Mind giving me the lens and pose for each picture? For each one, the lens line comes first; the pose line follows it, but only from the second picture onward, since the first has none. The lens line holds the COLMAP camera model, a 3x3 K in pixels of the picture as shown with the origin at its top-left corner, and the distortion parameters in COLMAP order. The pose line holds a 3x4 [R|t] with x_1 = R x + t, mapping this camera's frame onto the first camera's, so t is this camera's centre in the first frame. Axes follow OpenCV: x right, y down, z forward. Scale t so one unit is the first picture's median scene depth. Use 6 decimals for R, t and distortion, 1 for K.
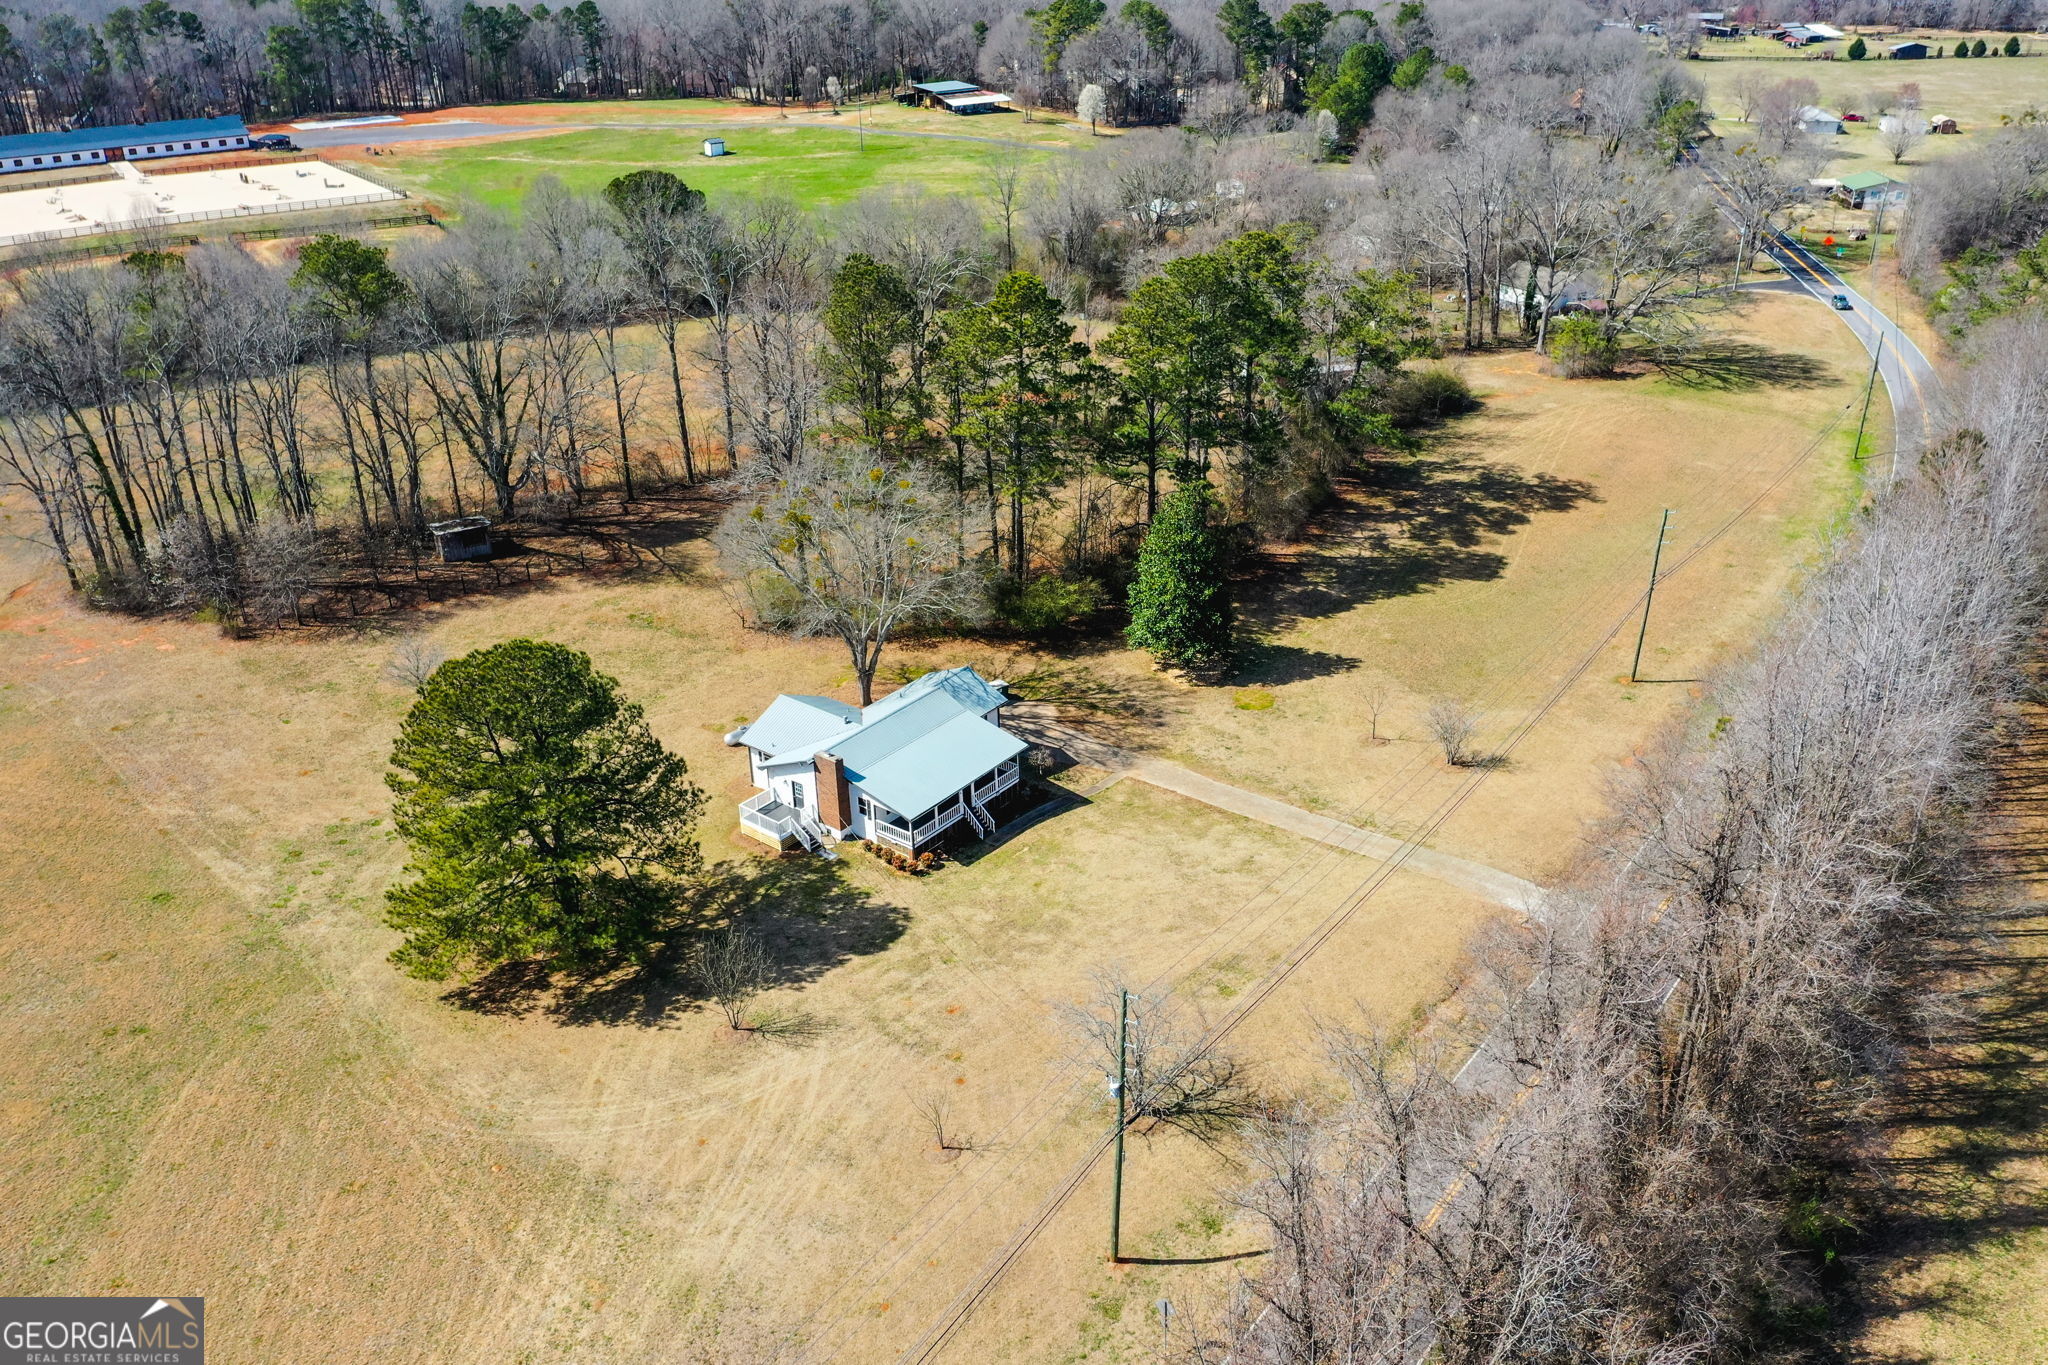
lens RADIAL K [[1609.9, 0, 1024.0], [0, 1609.9, 682.5], [0, 0, 1]] dist [-0.003747, -0.001165]
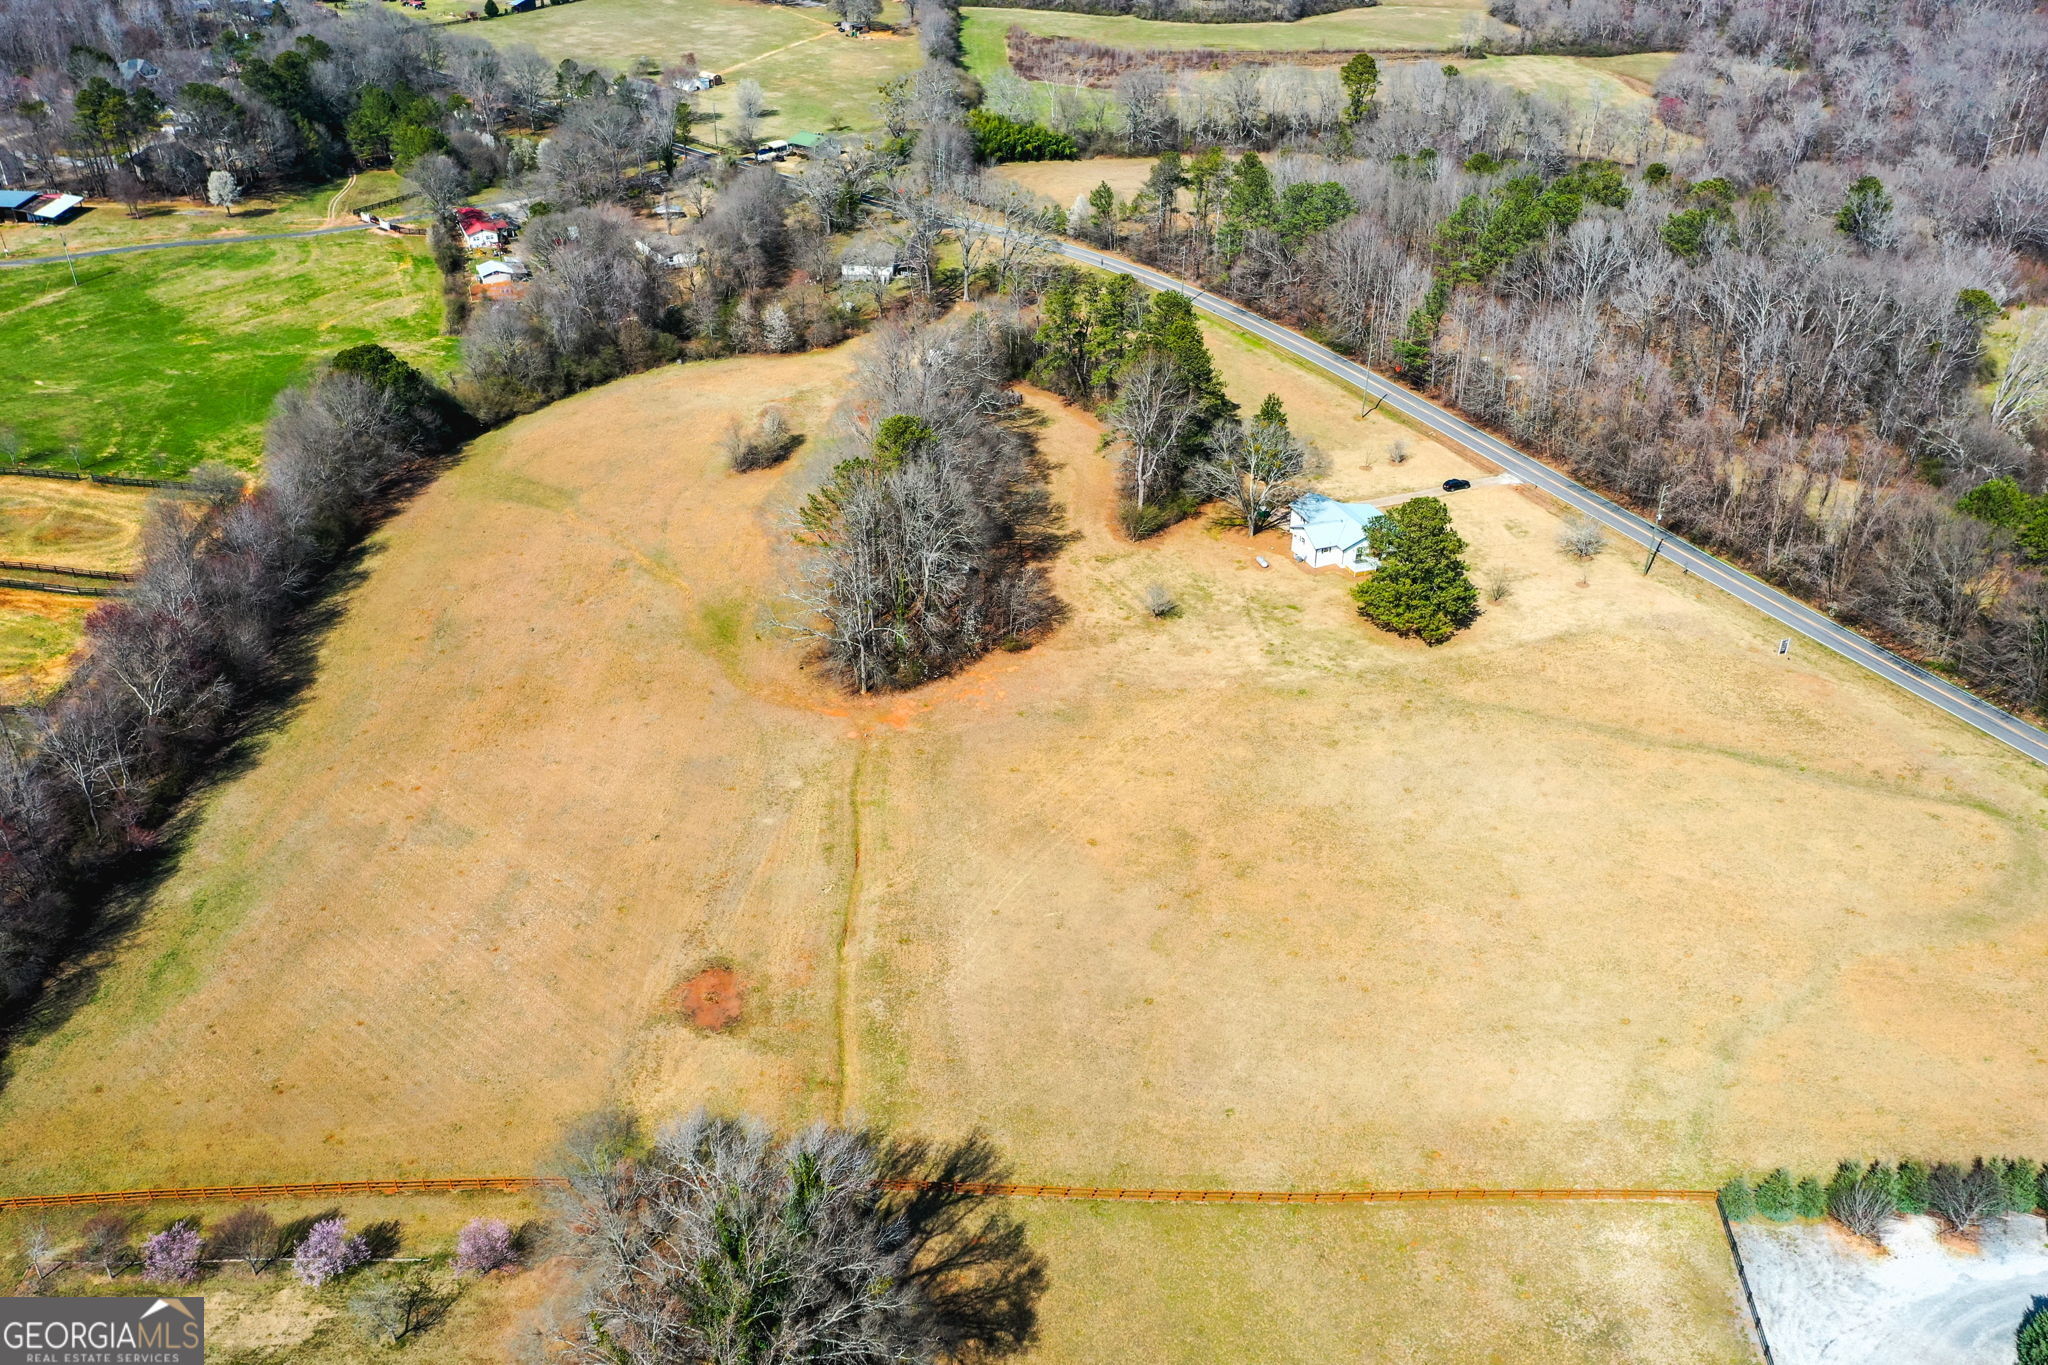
lens RADIAL K [[1609.9, 0, 1024.0], [0, 1609.9, 682.5], [0, 0, 1]] dist [-0.003747, -0.001165]
pose [[0.522346, -0.426151, 0.738614, -1.408217], [0.367185, 0.894161, 0.256223, -0.345235], [-0.769630, 0.137372, 0.623538, -0.039449]]
